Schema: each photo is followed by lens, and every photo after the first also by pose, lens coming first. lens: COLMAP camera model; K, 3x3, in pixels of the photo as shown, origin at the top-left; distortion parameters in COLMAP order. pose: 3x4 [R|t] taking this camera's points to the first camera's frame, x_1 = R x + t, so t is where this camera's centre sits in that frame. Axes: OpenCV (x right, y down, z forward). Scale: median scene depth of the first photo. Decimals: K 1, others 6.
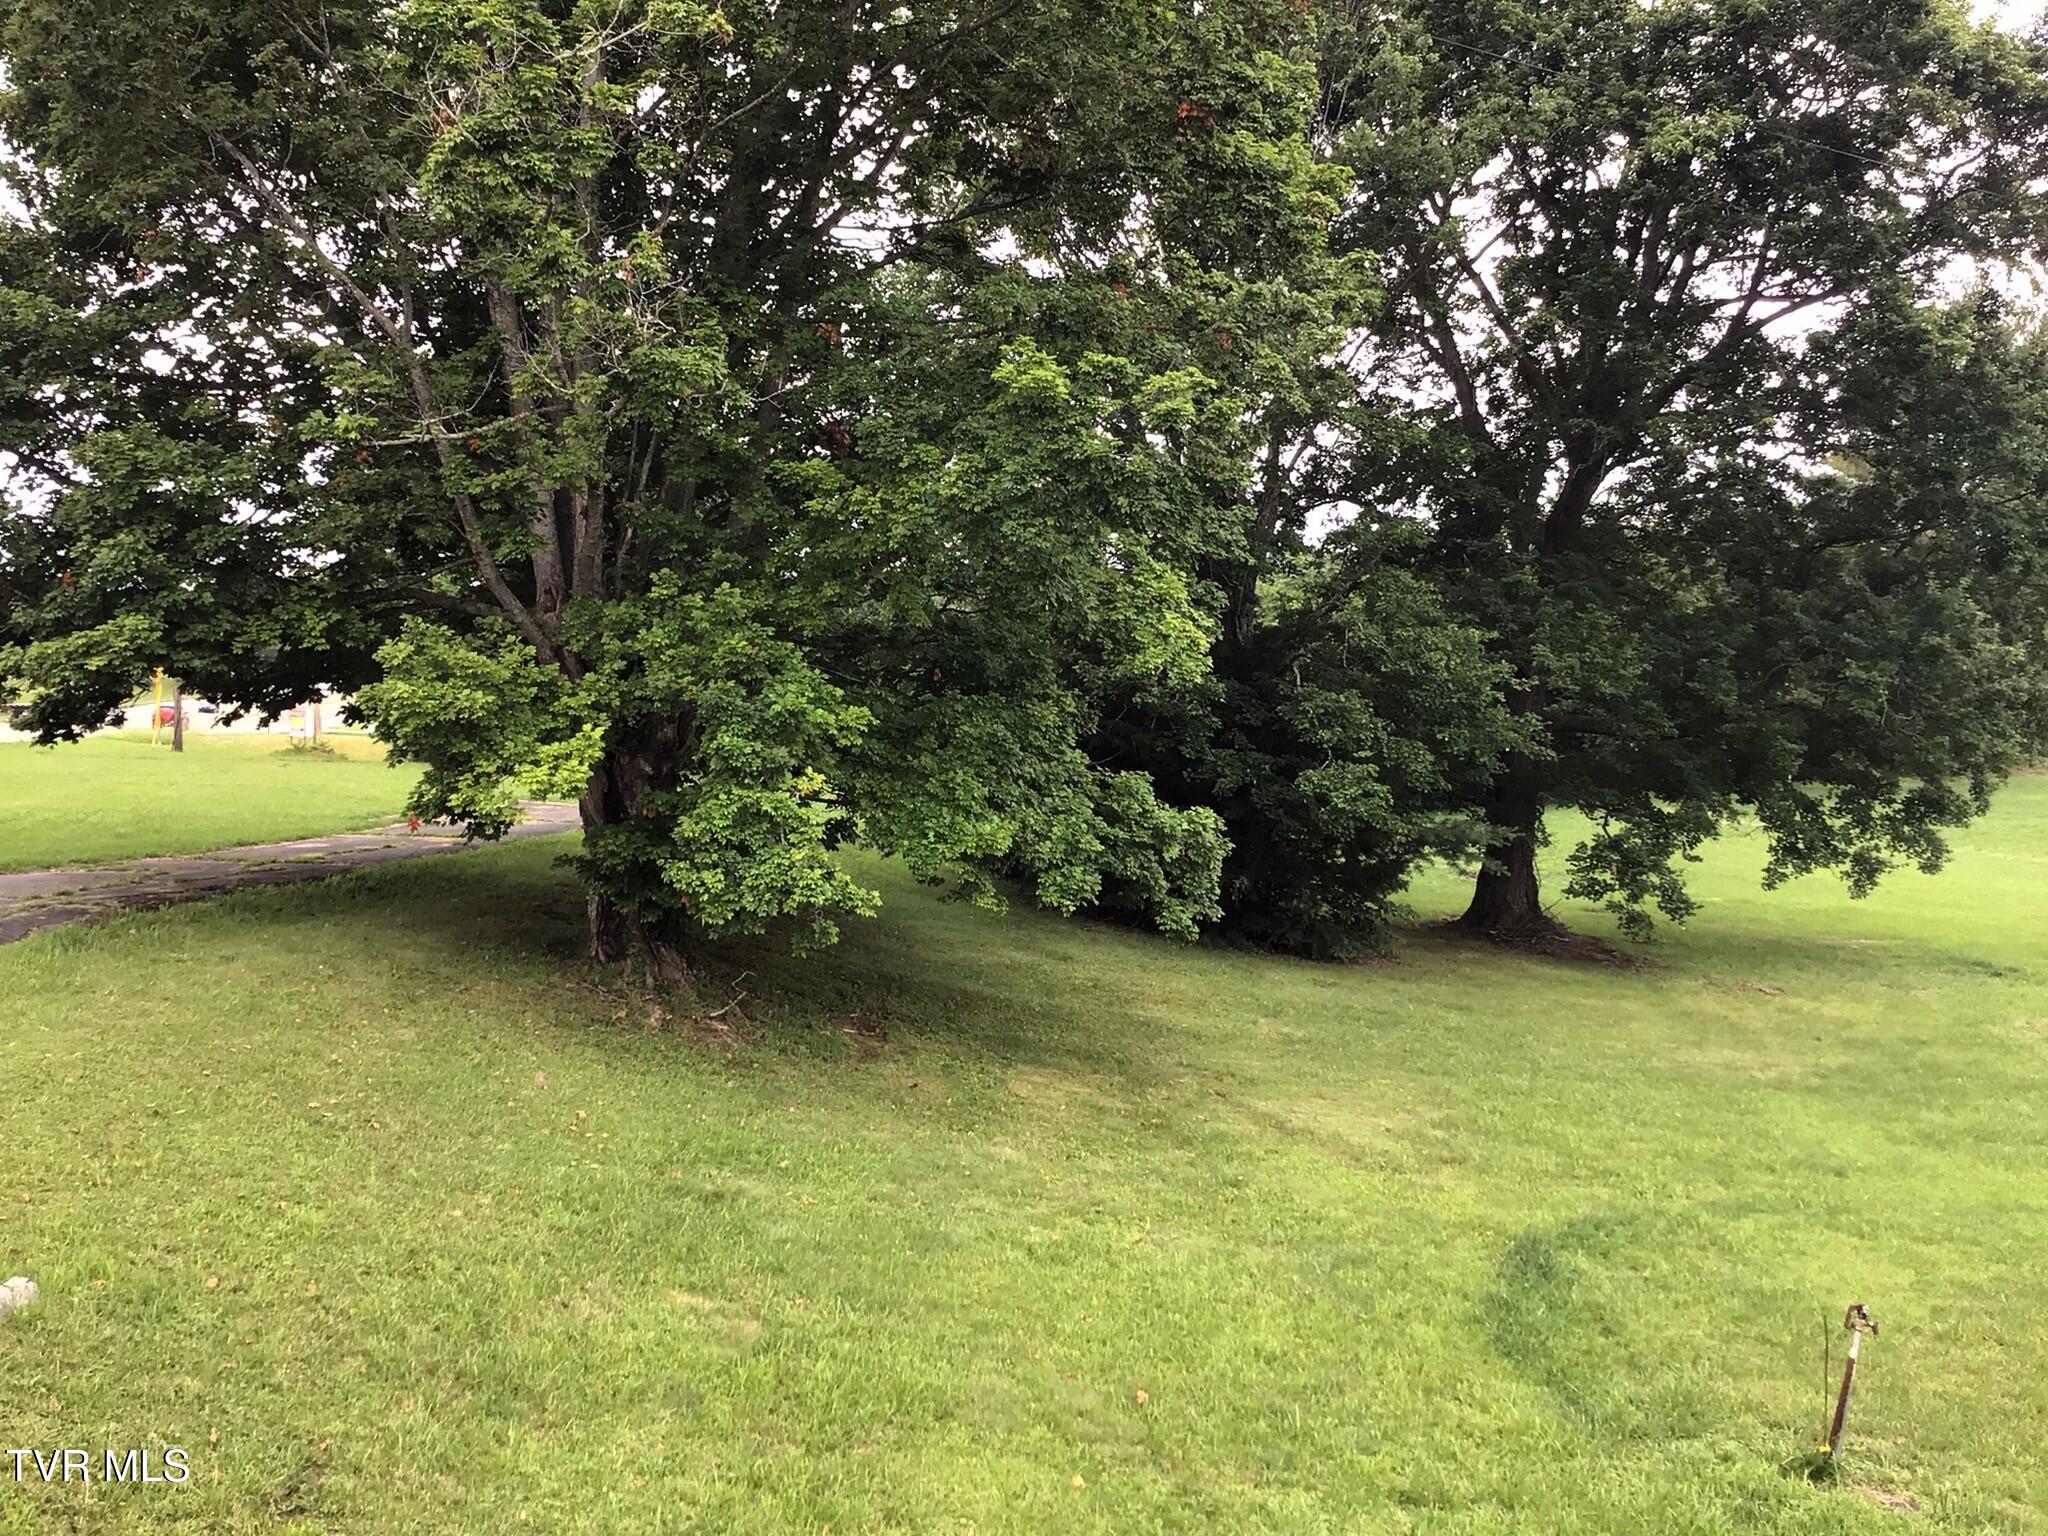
lens RADIAL K [[1853.8, 0, 1010.9], [0, 1853.8, 771.0], [0, 0, 1]] dist [0.087964, -0.120886]
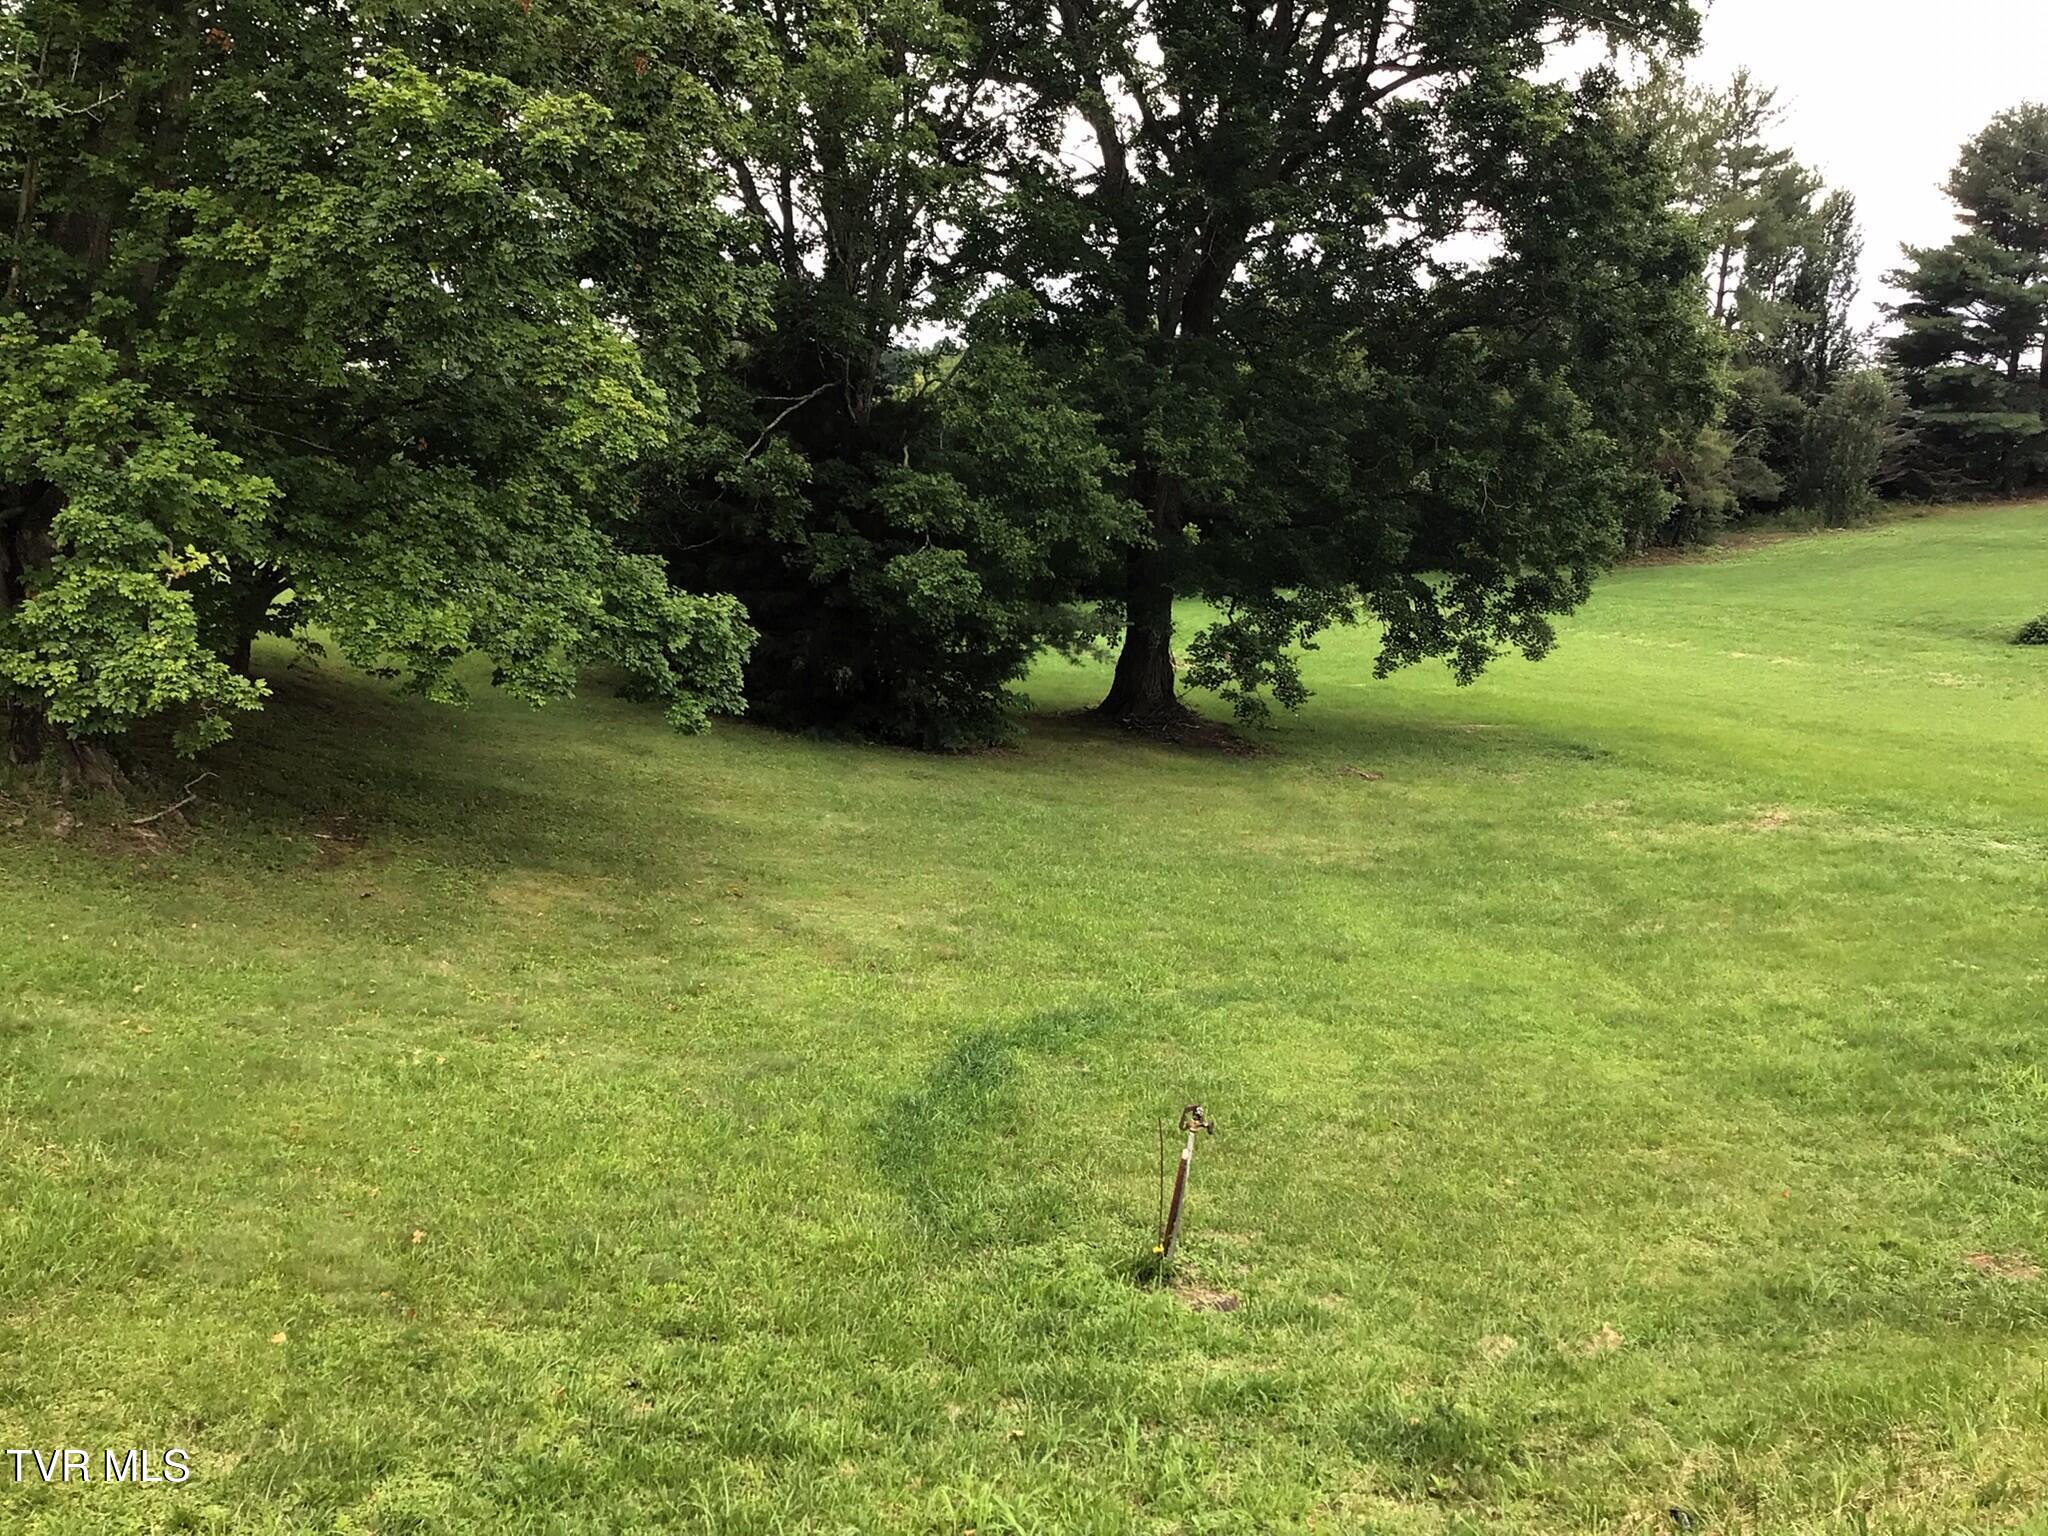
lens RADIAL K [[1853.8, 0, 1032.3], [0, 1853.8, 765.2], [0, 0, 1]] dist [0.087964, -0.120886]
pose [[0.991386, -0.008182, 0.130716, 0.136370], [-0.006433, 0.993800, 0.110996, 0.000116], [-0.130814, -0.110881, 0.985187, 0.042743]]
